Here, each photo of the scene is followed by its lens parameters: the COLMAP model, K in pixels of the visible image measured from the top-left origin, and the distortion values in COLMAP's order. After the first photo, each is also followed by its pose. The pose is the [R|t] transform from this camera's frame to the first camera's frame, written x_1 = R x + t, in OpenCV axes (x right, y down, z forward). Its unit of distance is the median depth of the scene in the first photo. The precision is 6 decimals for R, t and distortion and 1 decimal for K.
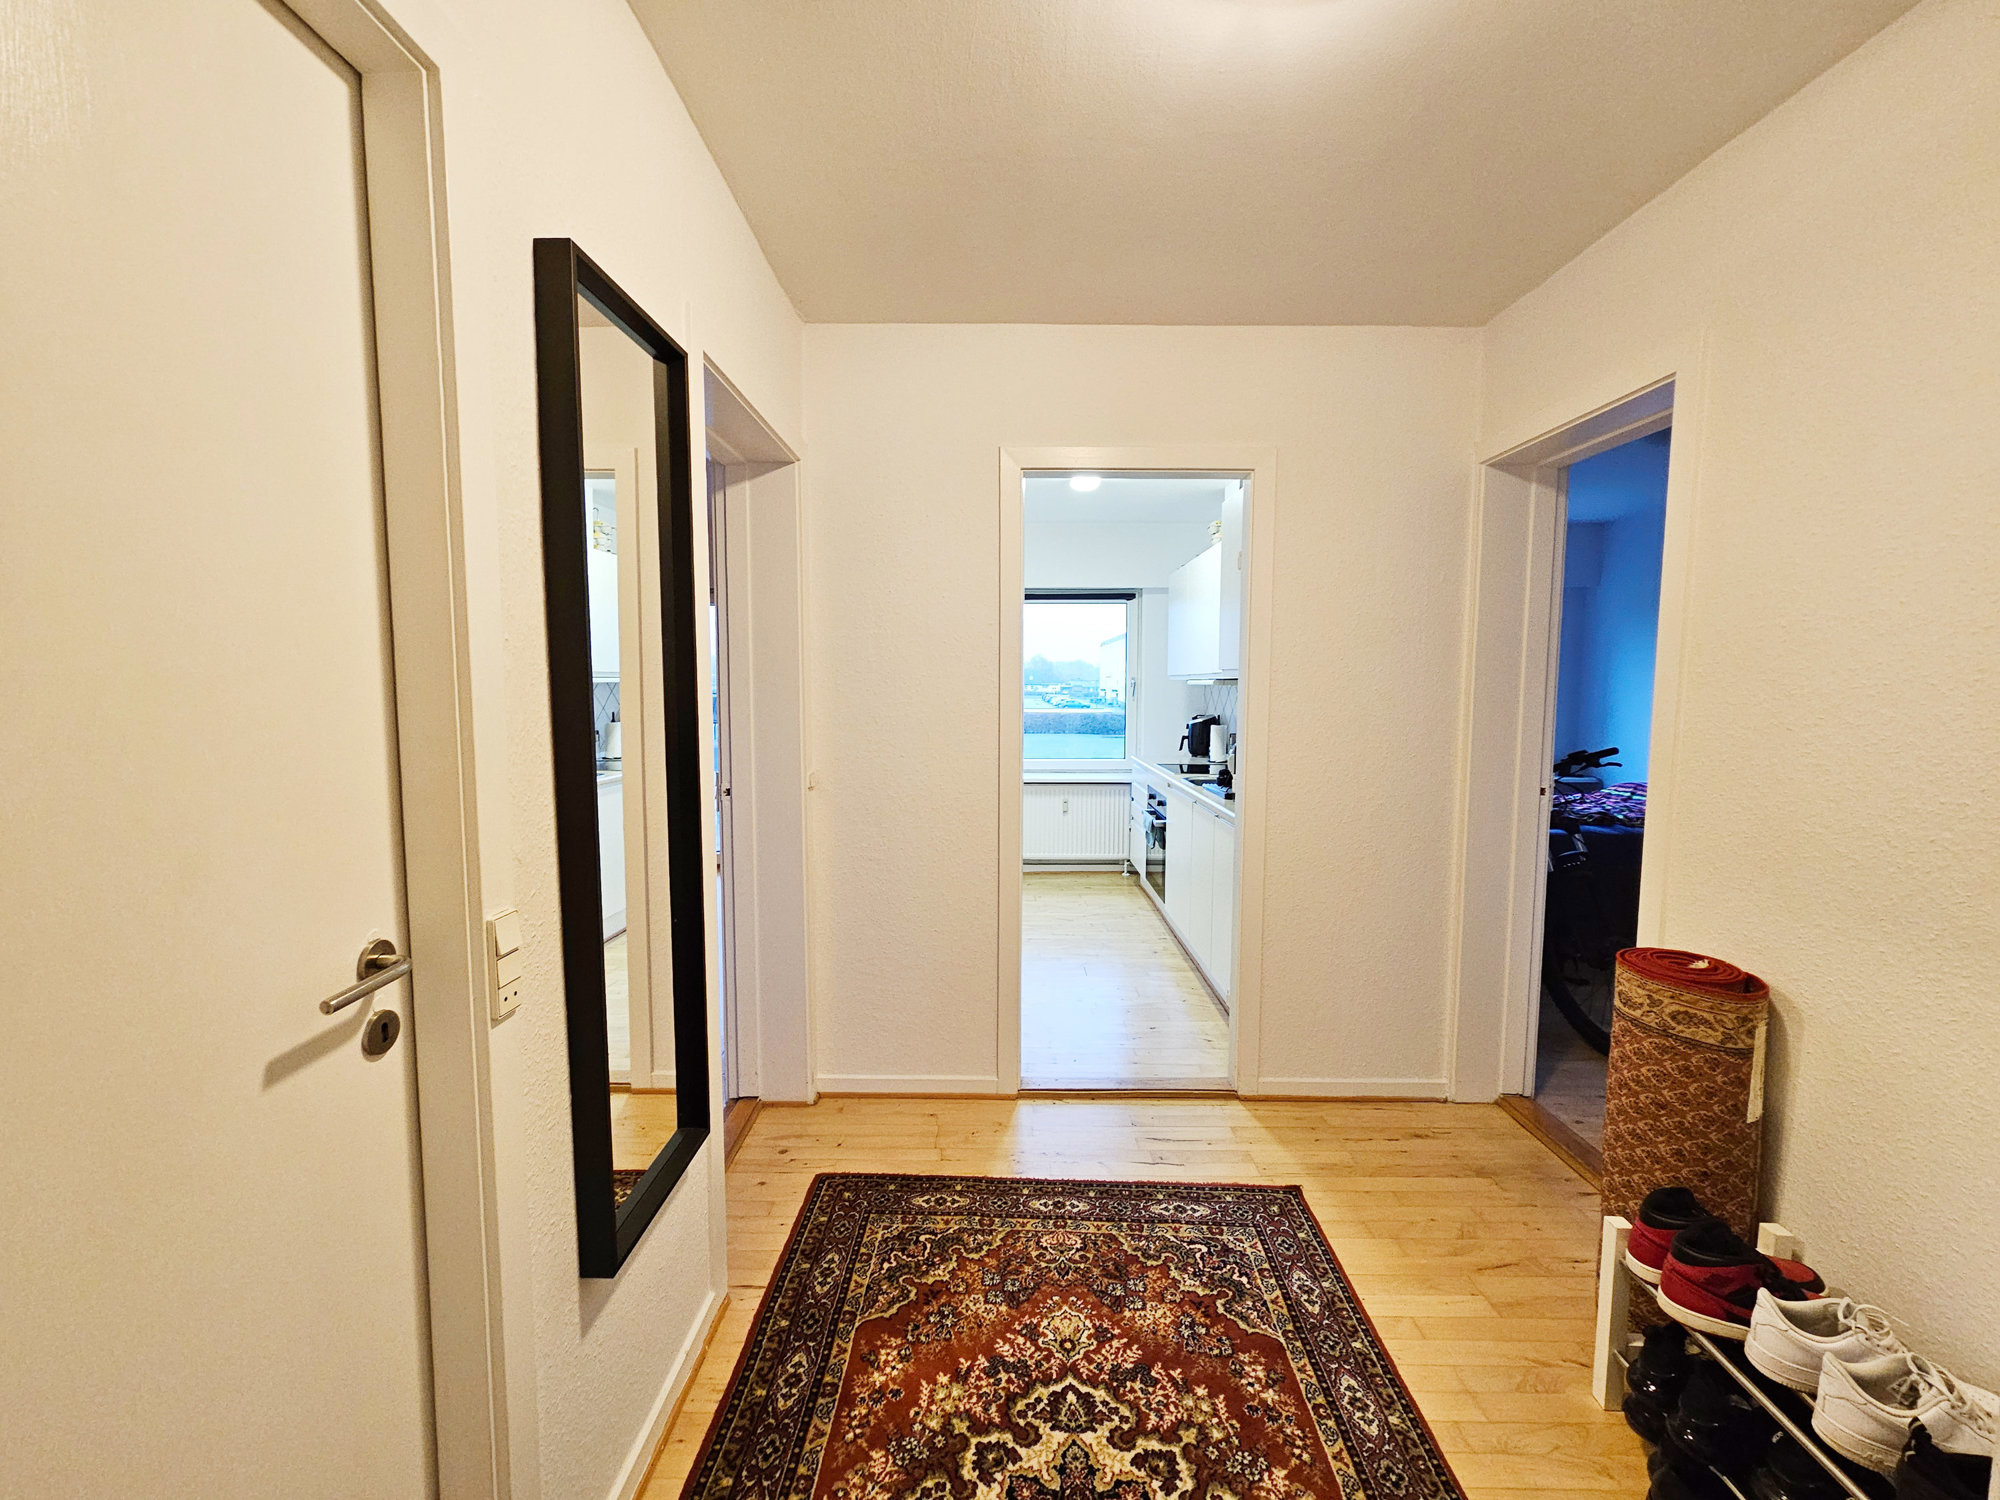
lens RADIAL K [[821.3, 0, 993.5], [0, 821.3, 751.8], [0, 0, 1]] dist [0.000864, 0.000137]
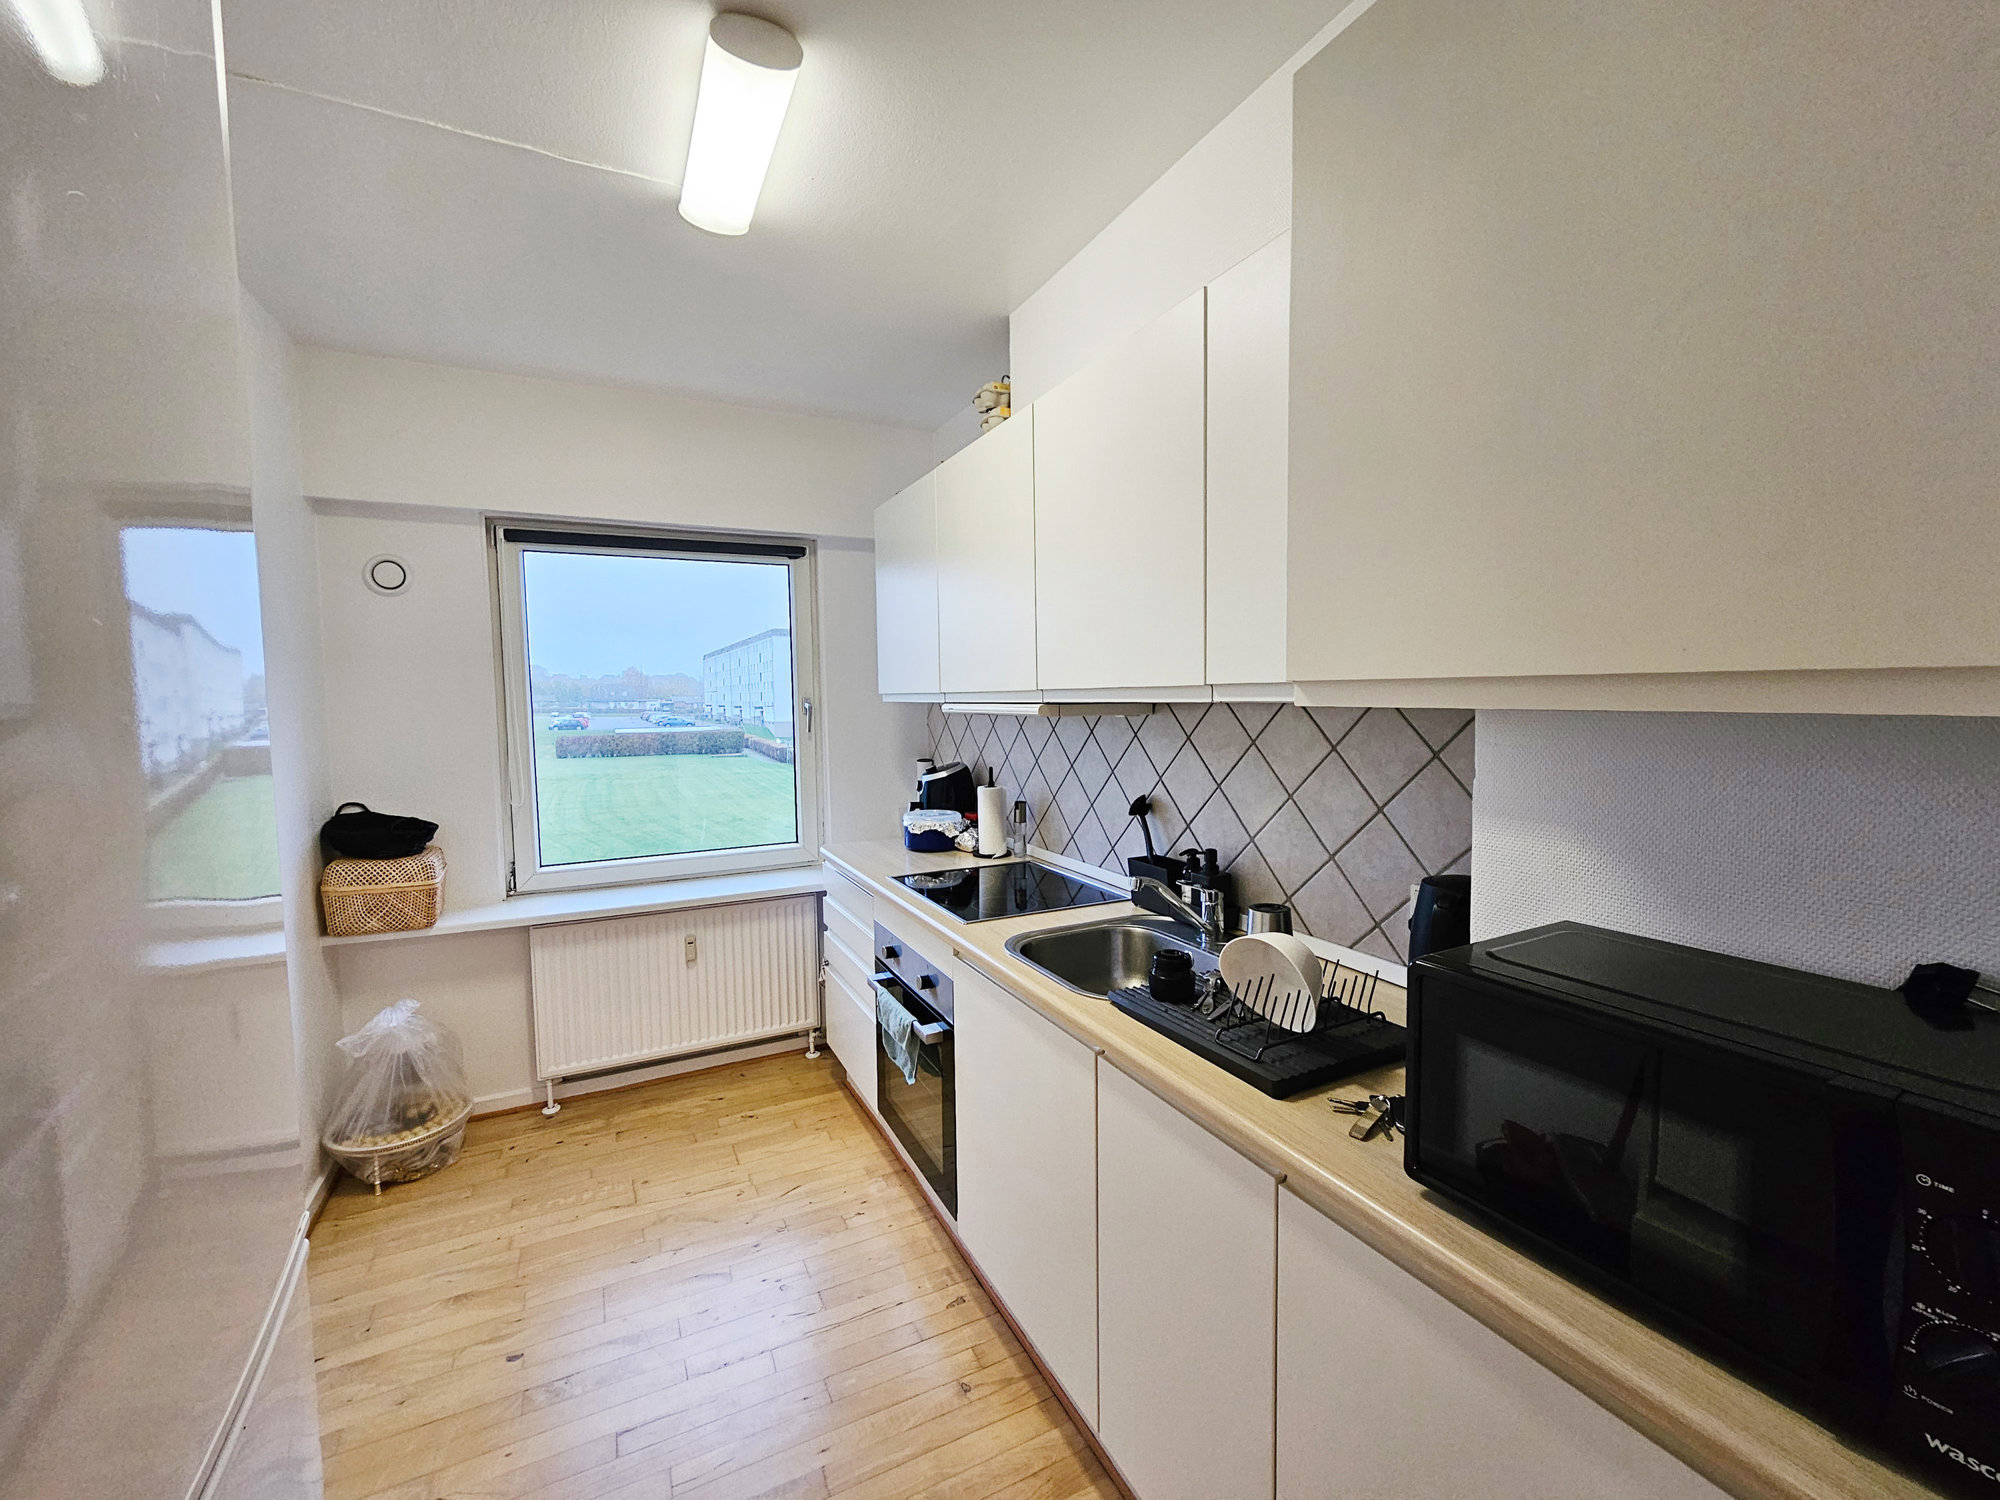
lens RADIAL K [[821.3, 0, 993.5], [0, 821.3, 751.8], [0, 0, 1]] dist [0.000864, 0.000137]
pose [[0.893060, -0.044560, 0.447726, 0.033612], [0.051877, 0.998645, -0.004087, -0.048249], [-0.446937, 0.026876, 0.894162, 0.474249]]
